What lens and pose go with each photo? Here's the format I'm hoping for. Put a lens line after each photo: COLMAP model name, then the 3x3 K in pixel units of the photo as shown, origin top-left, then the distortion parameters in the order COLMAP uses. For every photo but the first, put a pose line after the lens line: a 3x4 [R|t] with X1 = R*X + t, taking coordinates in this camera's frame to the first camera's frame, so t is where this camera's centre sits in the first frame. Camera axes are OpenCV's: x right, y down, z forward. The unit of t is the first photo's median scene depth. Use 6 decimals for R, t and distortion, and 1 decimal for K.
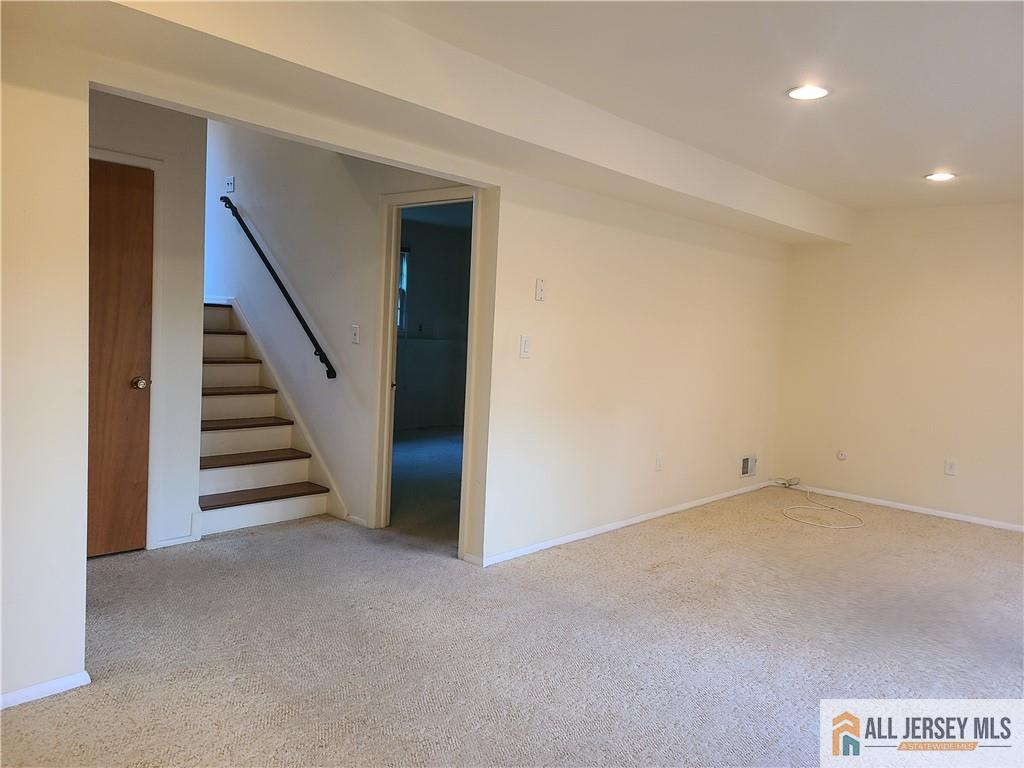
lens RADIAL K [[775.3, 0, 513.3], [0, 775.3, 386.3], [0, 0, 1]] dist [0.051469, -0.013071]
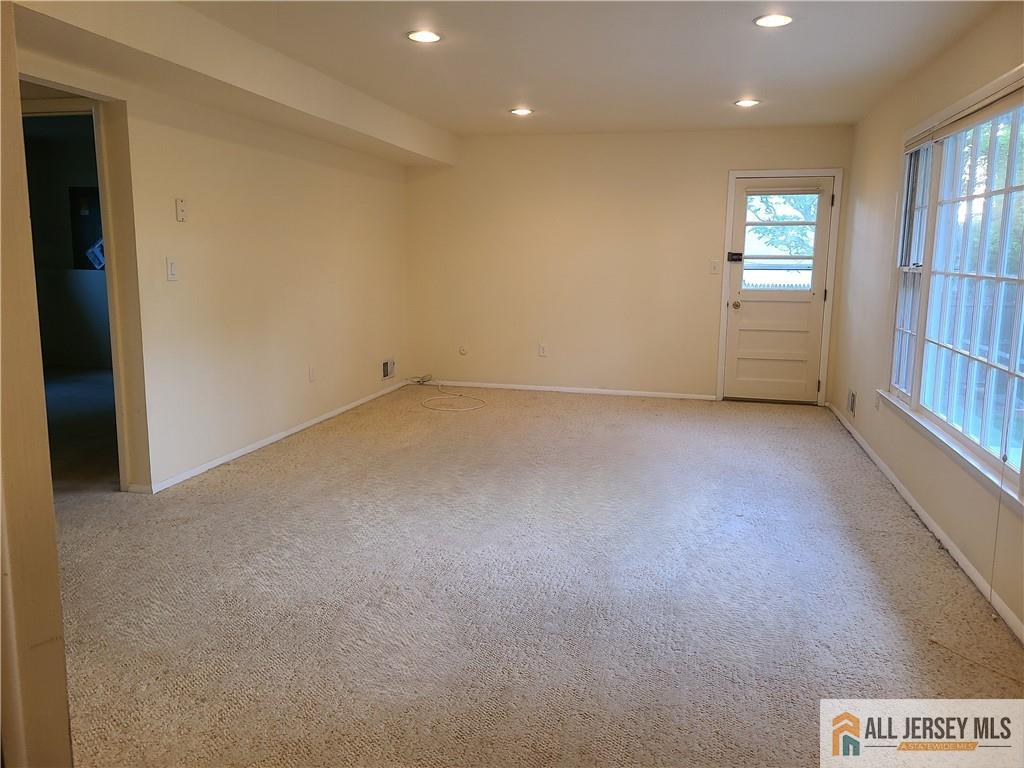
lens RADIAL K [[775.3, 0, 512.1], [0, 775.3, 380.1], [0, 0, 1]] dist [0.051469, -0.013071]
pose [[0.883306, -0.118050, 0.453690, -0.070031], [0.073410, 0.990667, 0.114847, 0.005926], [-0.463013, -0.068140, 0.883728, -0.091608]]
